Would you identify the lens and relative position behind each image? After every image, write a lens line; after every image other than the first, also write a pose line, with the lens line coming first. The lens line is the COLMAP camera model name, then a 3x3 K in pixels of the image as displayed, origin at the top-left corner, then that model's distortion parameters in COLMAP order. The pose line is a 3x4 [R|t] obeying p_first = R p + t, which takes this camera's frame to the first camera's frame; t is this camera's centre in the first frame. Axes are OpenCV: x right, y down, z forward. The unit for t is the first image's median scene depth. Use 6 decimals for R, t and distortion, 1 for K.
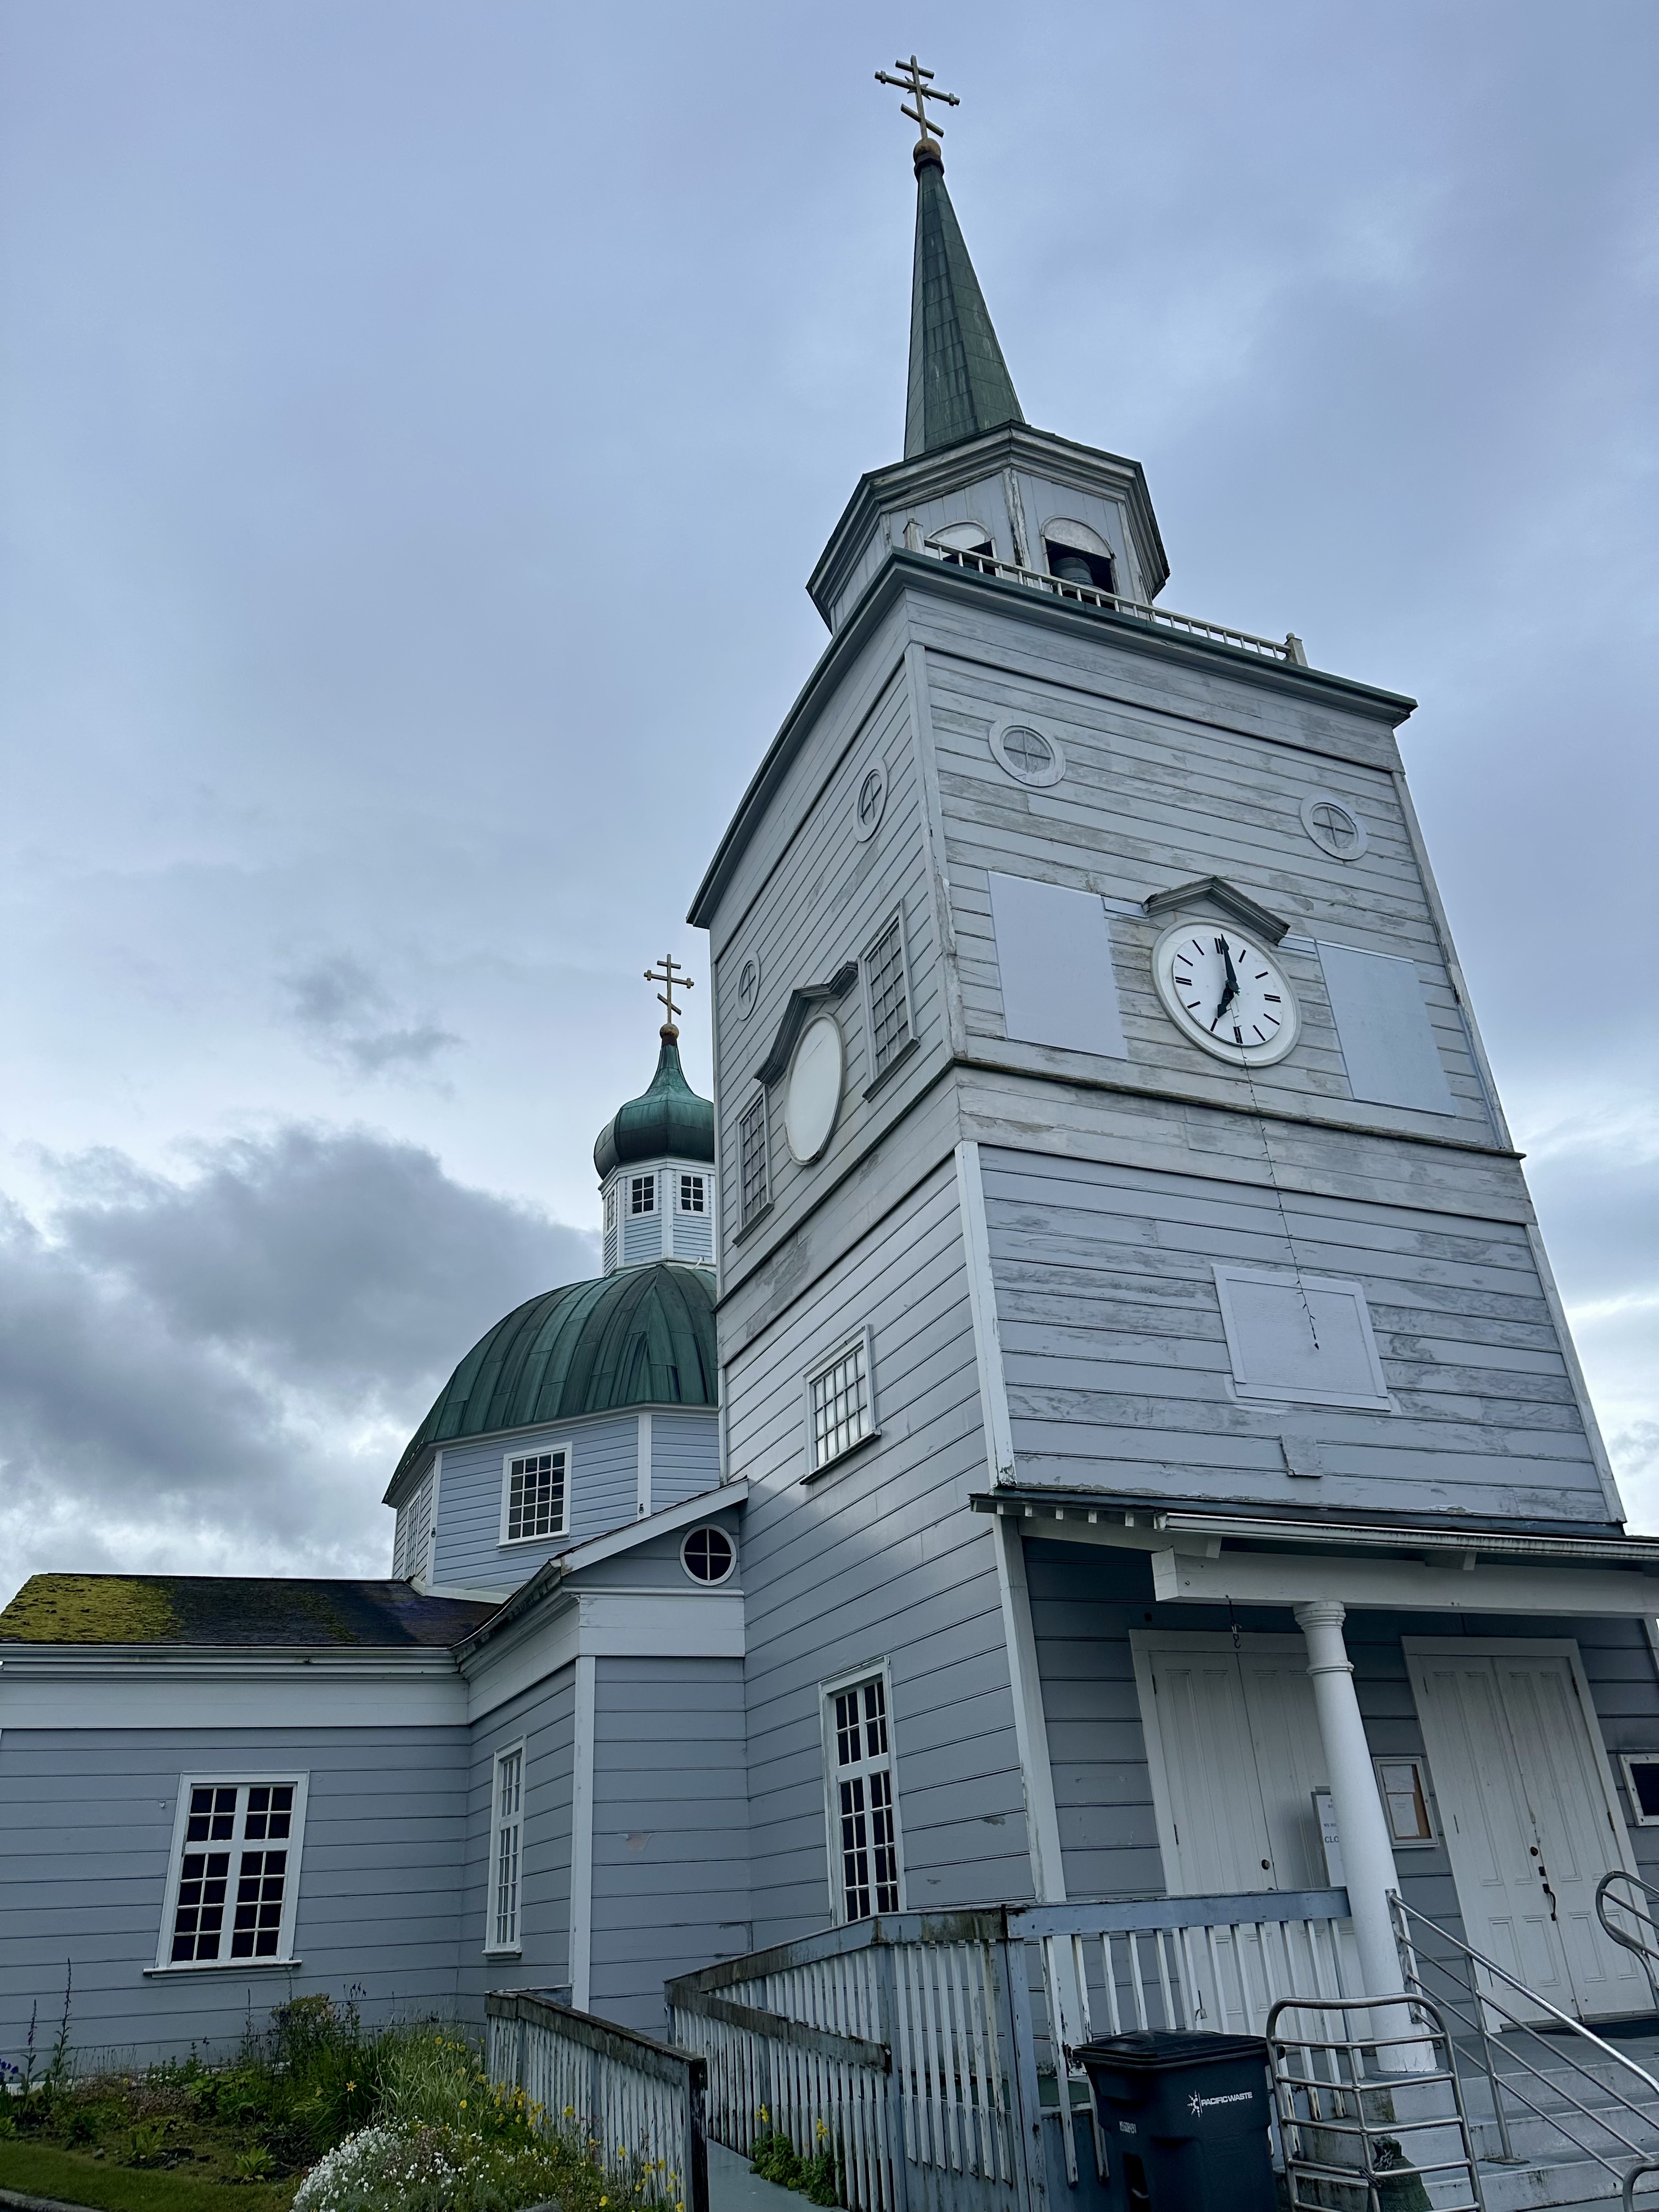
lens RADIAL K [[1545.1, 0, 807.8], [0, 1545.1, 1099.6], [0, 0, 1]] dist [0.075086, -0.075760]
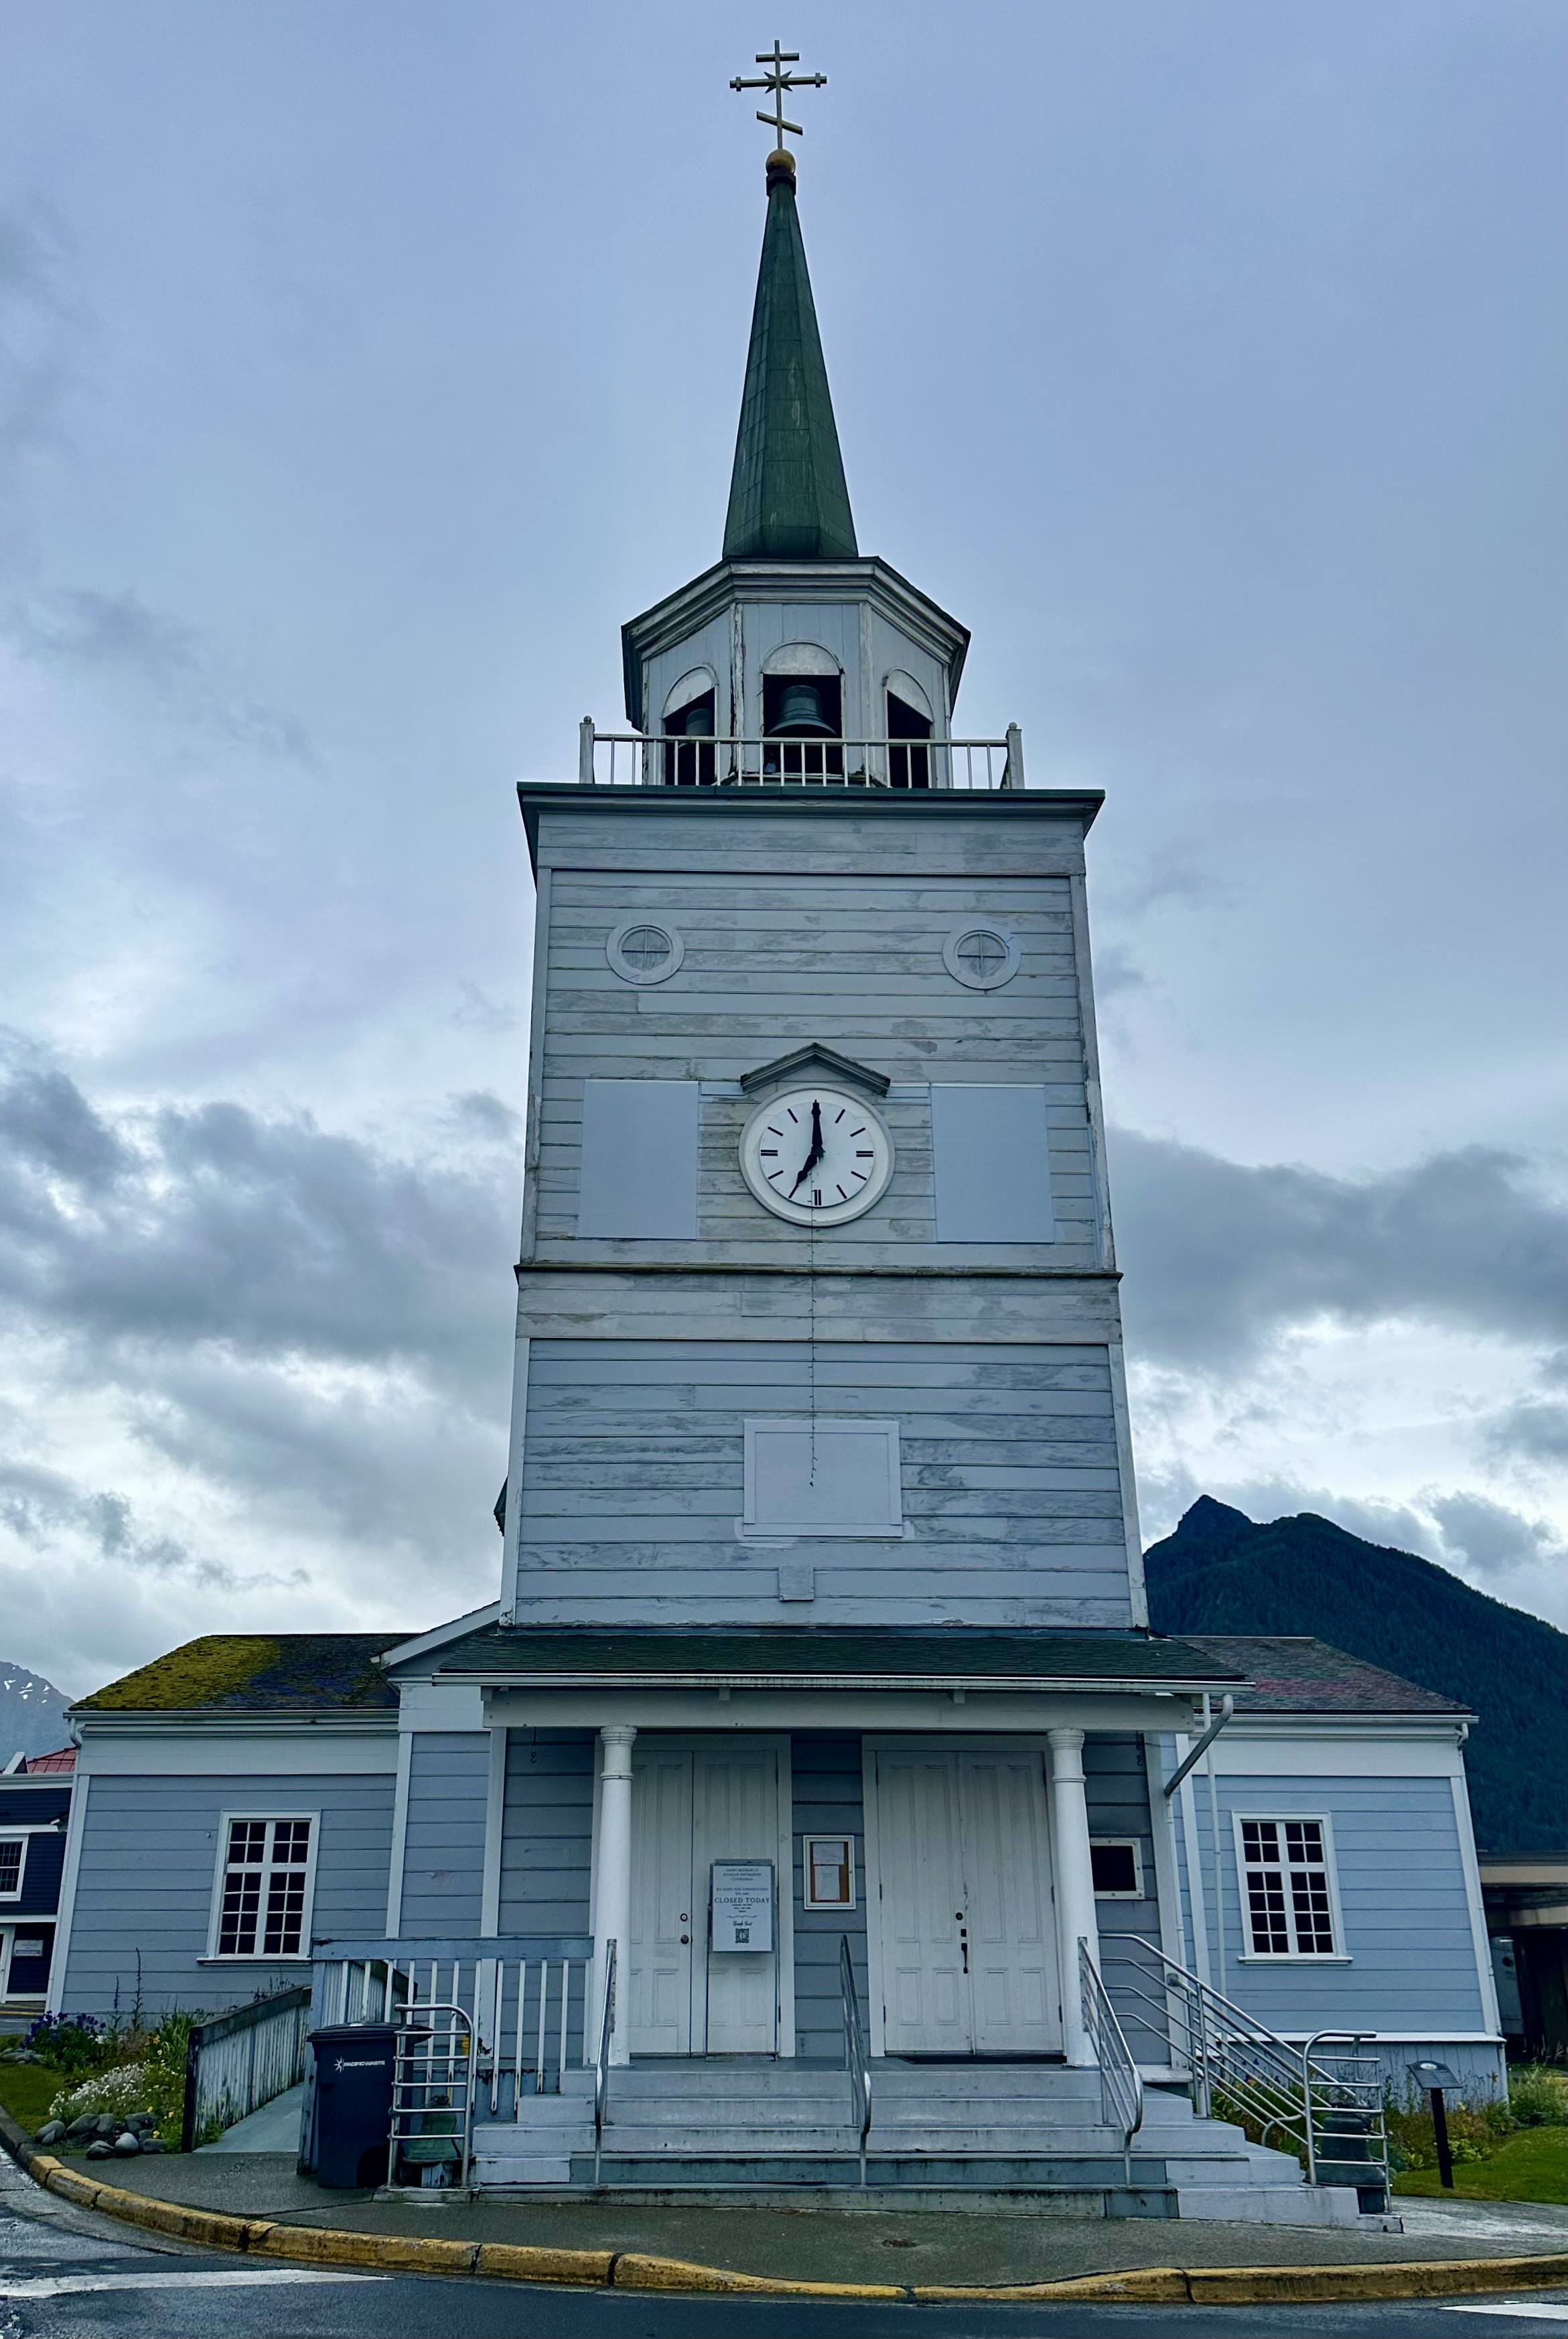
lens RADIAL K [[1856.0, 0, 766.3], [0, 1856.0, 1190.6], [0, 0, 1]] dist [0.082328, -0.044995]
pose [[0.939786, -0.091180, -0.329376, 0.670770], [0.126408, 0.988145, 0.087127, -0.164465], [0.317527, -0.123516, 0.940170, -0.256904]]
